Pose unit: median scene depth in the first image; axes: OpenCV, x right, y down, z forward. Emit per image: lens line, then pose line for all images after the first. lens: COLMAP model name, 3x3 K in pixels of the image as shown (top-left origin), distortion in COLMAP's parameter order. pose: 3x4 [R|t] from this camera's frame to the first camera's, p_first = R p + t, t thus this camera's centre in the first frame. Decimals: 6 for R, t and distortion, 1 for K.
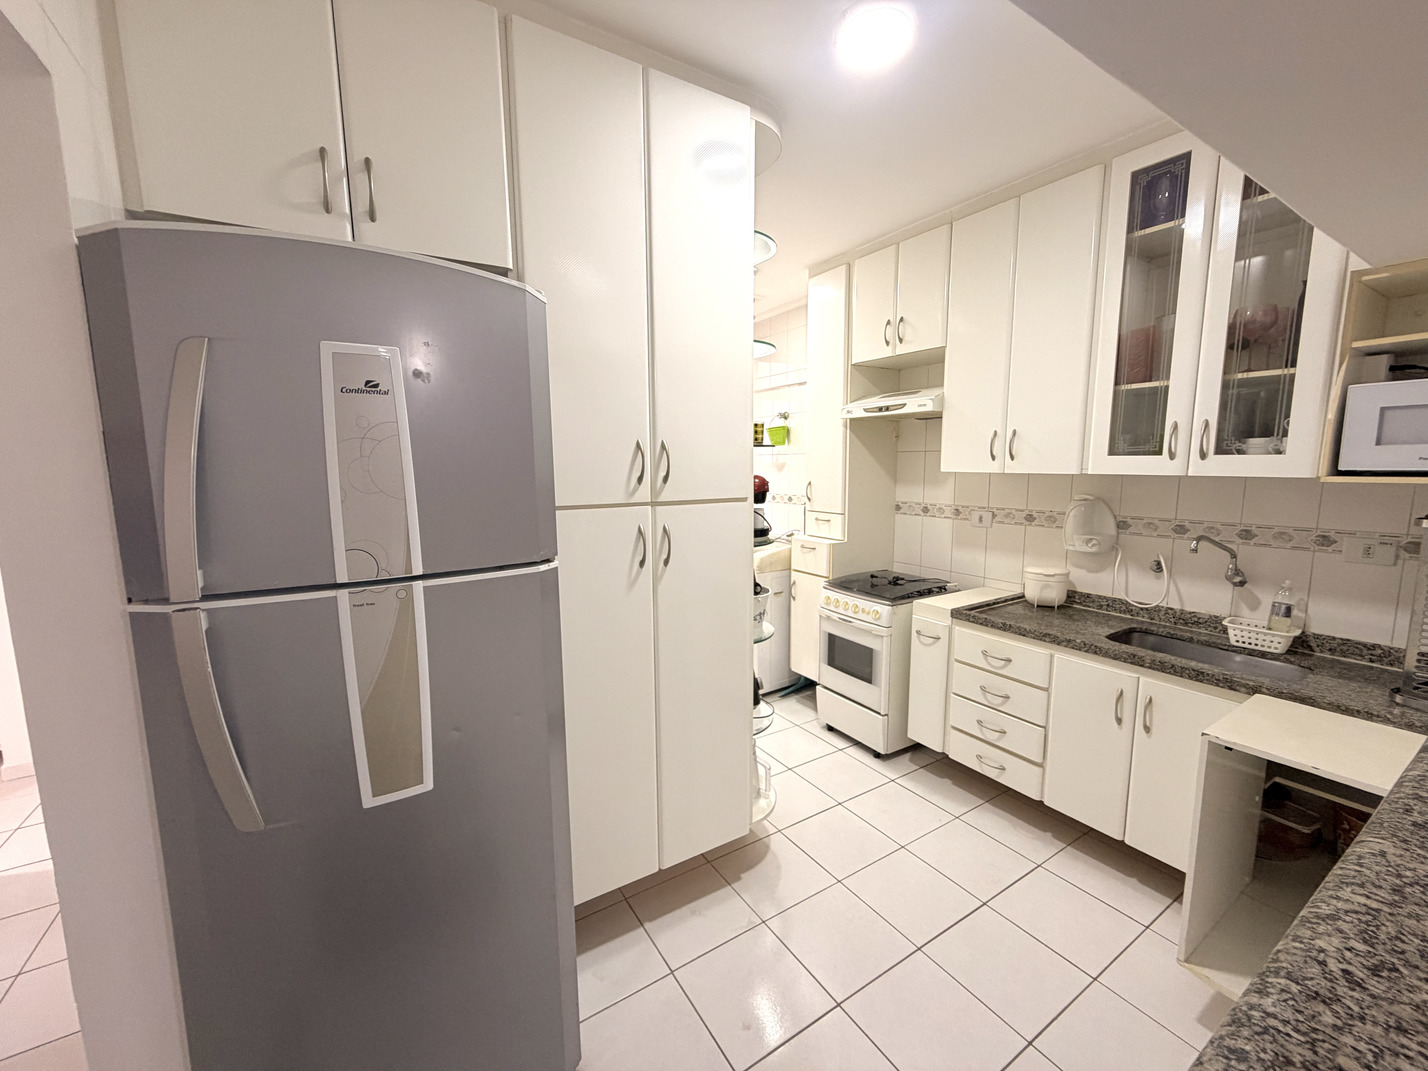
lens RADIAL K [[571.9, 0, 710.3], [0, 571.9, 537.1], [0, 0, 1]] dist [0.001000, 0.000415]
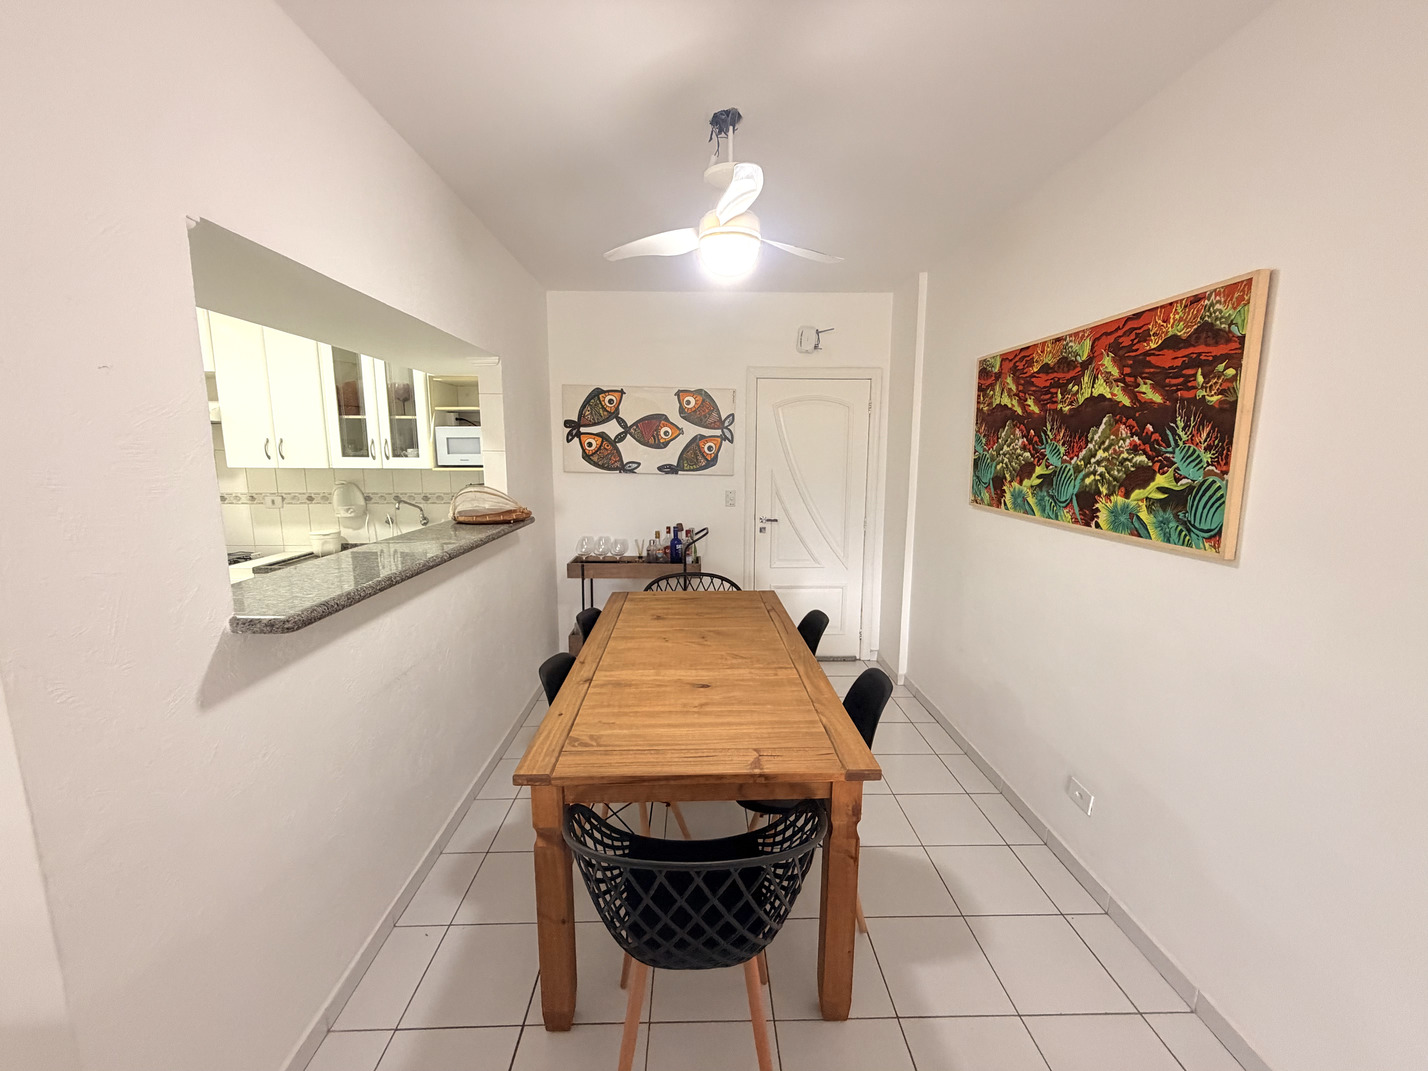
lens RADIAL K [[571.9, 0, 713.3], [0, 571.9, 538.5], [0, 0, 1]] dist [0.001000, 0.000415]
pose [[0.507460, -0.122971, 0.852855, -0.192670], [0.105875, 0.991163, 0.079917, 0.068103], [-0.855146, 0.049741, 0.515995, -0.701860]]
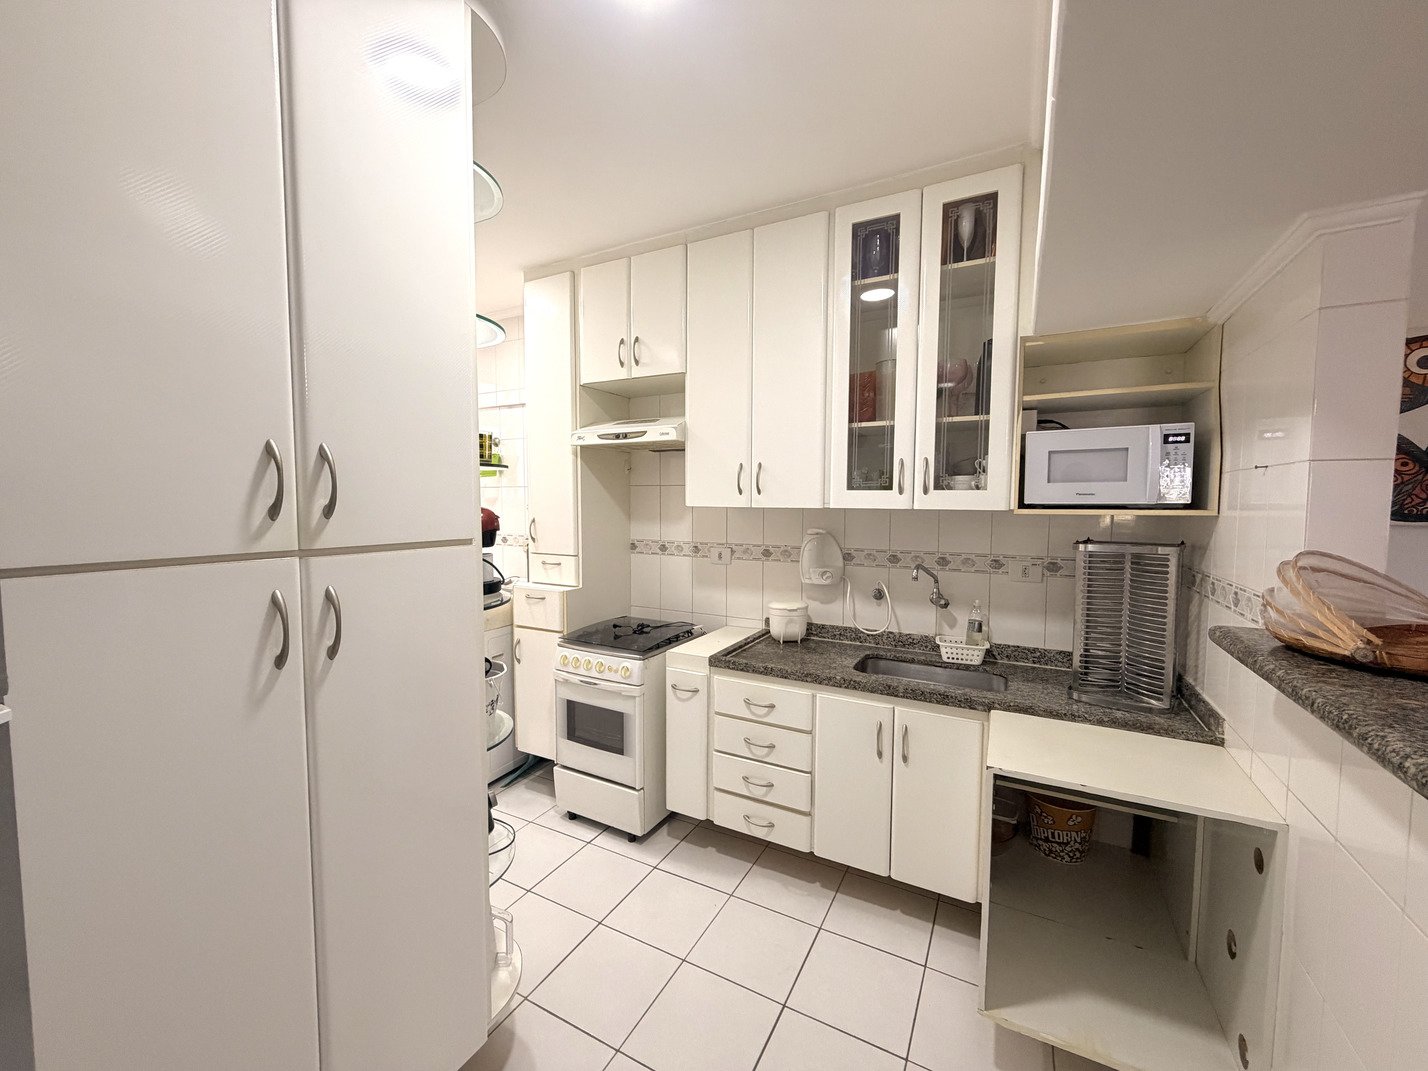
lens RADIAL K [[571.9, 0, 711.7], [0, 571.9, 536.8], [0, 0, 1]] dist [0.001000, 0.000415]
pose [[0.870342, -0.020554, 0.492018, -0.017638], [0.054526, 0.997007, -0.054802, -0.014305], [-0.489420, 0.074524, 0.868858, 0.208400]]
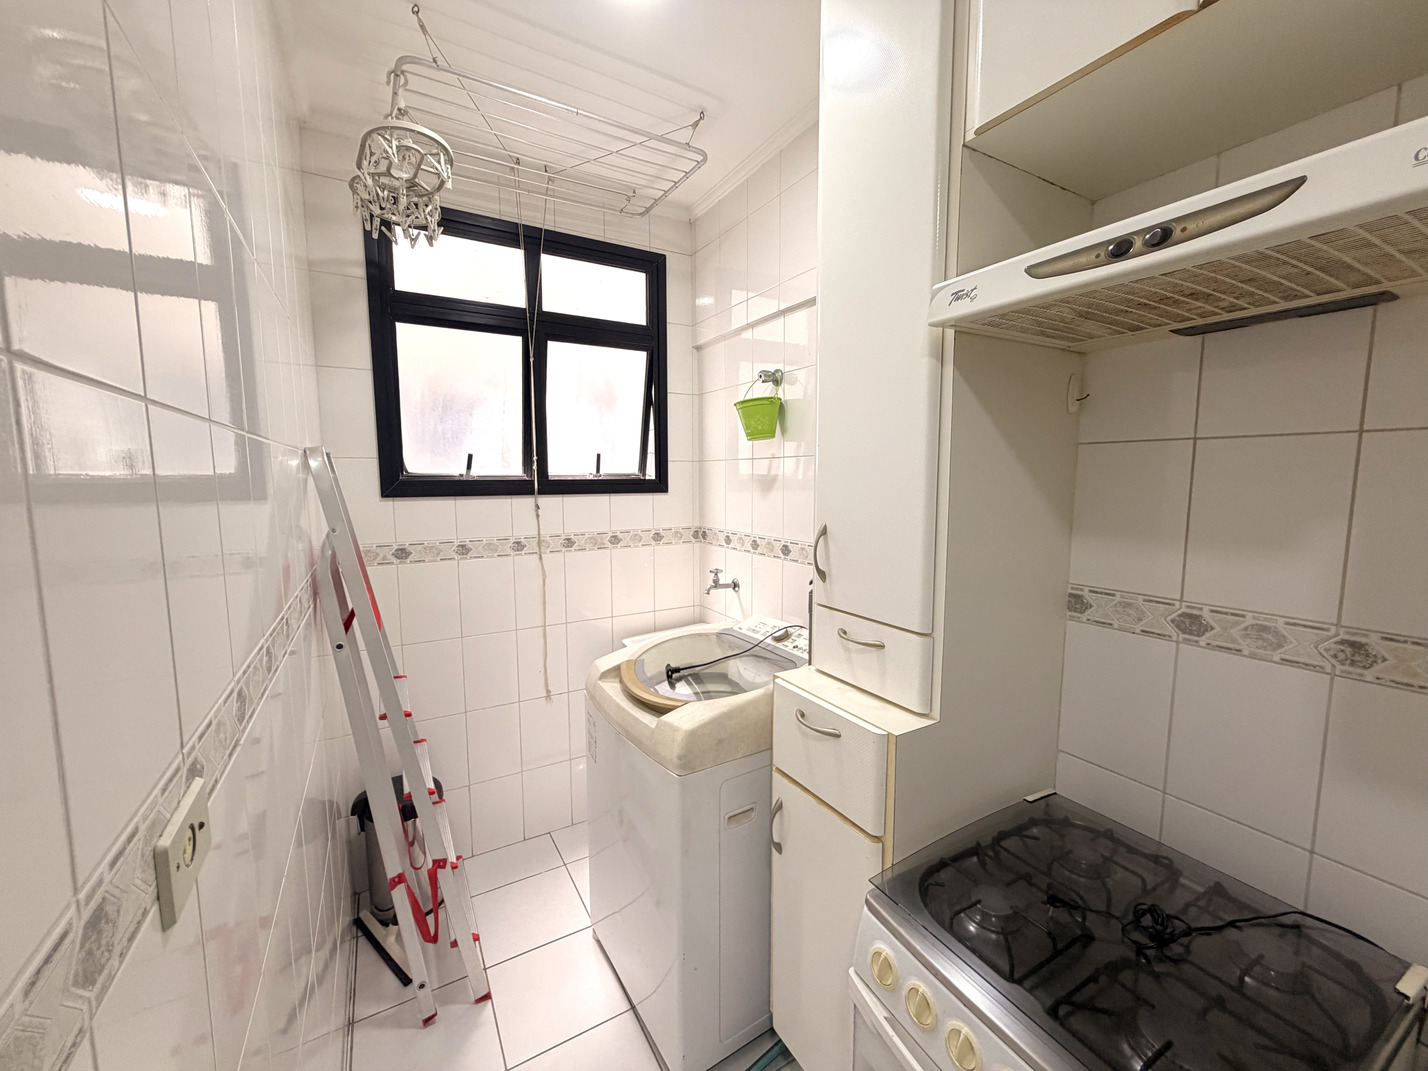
lens RADIAL K [[571.9, 0, 709.6], [0, 571.9, 533.5], [0, 0, 1]] dist [0.001000, 0.000415]
pose [[0.999177, 0.005361, -0.040210, 0.170037], [-0.006380, 0.999661, -0.025254, -0.121364], [0.040061, 0.025490, 0.998872, 0.928296]]
